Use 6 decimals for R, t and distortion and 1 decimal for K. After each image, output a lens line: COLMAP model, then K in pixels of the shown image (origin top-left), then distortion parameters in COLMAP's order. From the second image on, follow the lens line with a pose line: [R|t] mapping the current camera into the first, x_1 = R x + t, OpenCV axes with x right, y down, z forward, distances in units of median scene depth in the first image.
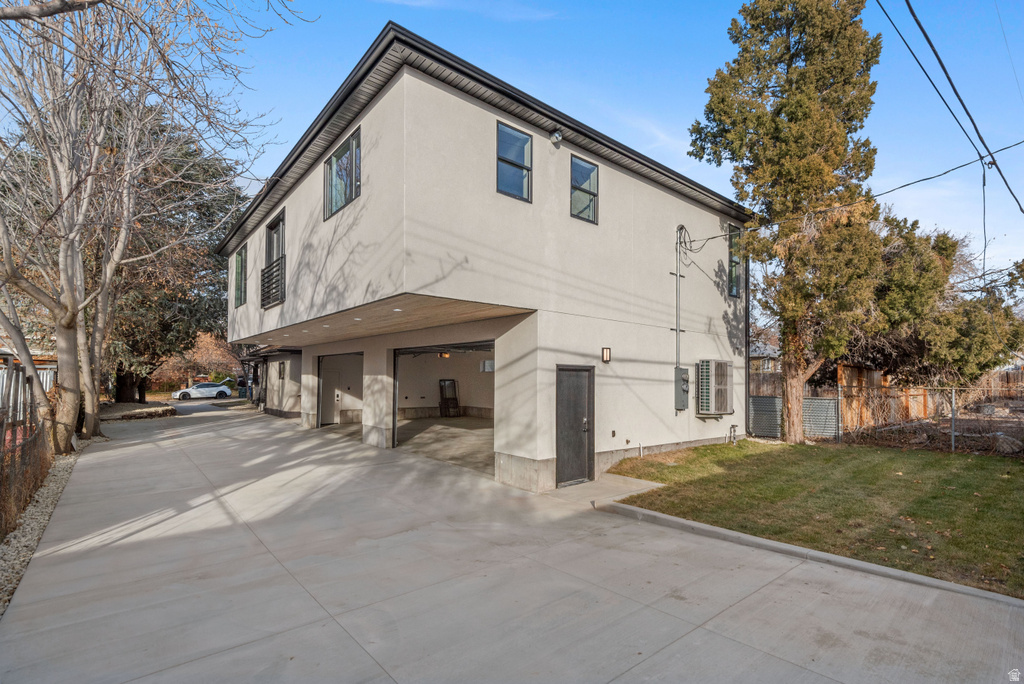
lens RADIAL K [[467.6, 0, 516.0], [0, 467.6, 342.7], [0, 0, 1]] dist [0.036060, -0.016889]
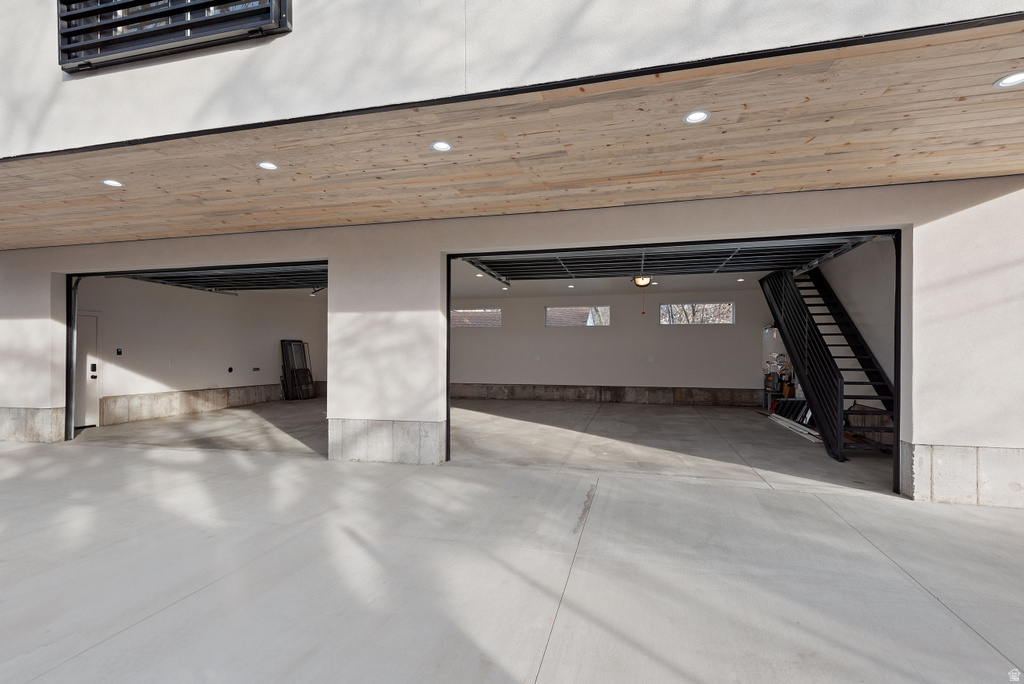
lens RADIAL K [[474.6, 0, 493.8], [0, 474.6, 350.2], [0, 0, 1]] dist [0.074398, -0.000073]
pose [[0.822021, -0.002411, 0.569453, -0.321506], [-0.039407, 0.997353, 0.061107, 0.048824], [-0.568093, -0.072671, 0.819750, 0.367561]]
